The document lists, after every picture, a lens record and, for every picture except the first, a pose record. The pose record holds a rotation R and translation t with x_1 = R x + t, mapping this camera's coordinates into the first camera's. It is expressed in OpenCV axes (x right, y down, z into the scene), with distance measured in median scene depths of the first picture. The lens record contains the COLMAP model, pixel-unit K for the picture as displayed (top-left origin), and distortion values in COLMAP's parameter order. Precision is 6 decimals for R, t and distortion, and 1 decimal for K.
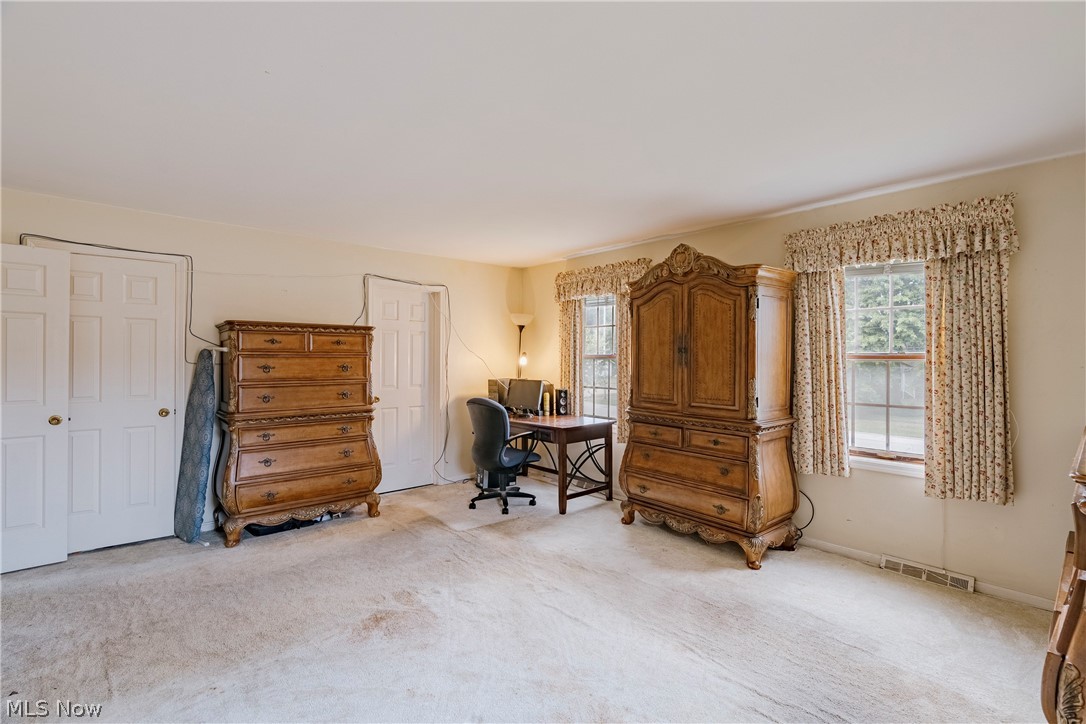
lens RADIAL K [[496.0, 0, 544.6], [0, 496.0, 360.2], [0, 0, 1]] dist [-0.011384, 0.000207]
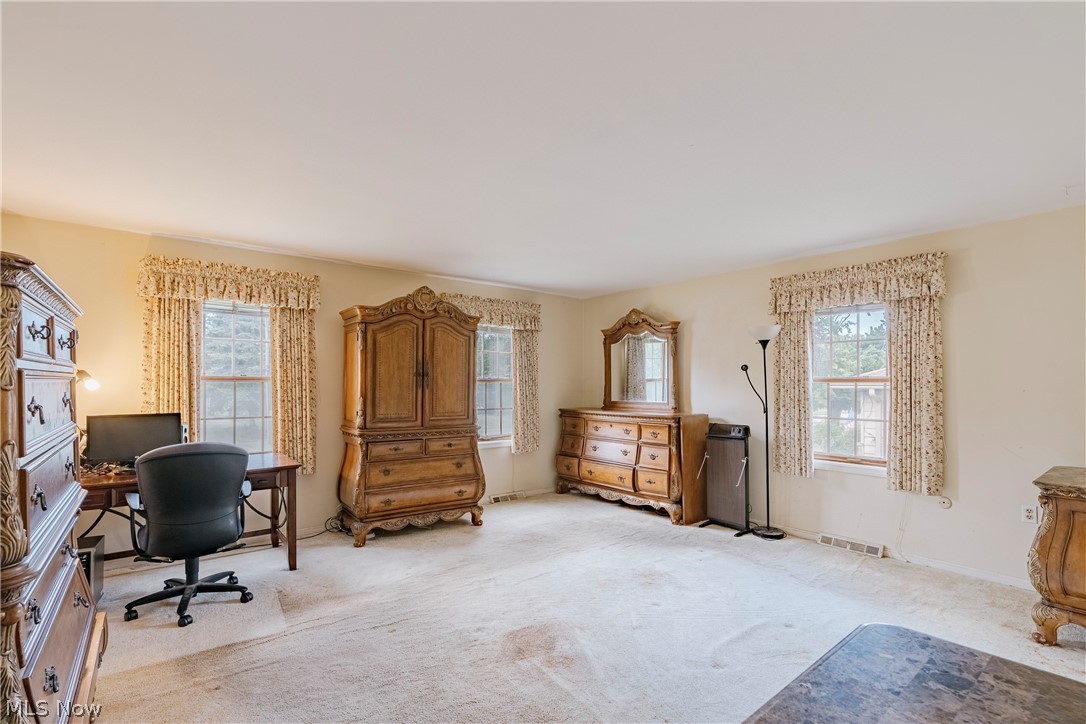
lens RADIAL K [[509.2, 0, 539.7], [0, 509.2, 376.9], [0, 0, 1]] dist [-0.003188, -0.000204]
pose [[0.045303, 0.001701, 0.998972, -0.962319], [-0.007748, 0.999969, -0.001352, -0.015396], [-0.998943, -0.007679, 0.045315, 0.674760]]
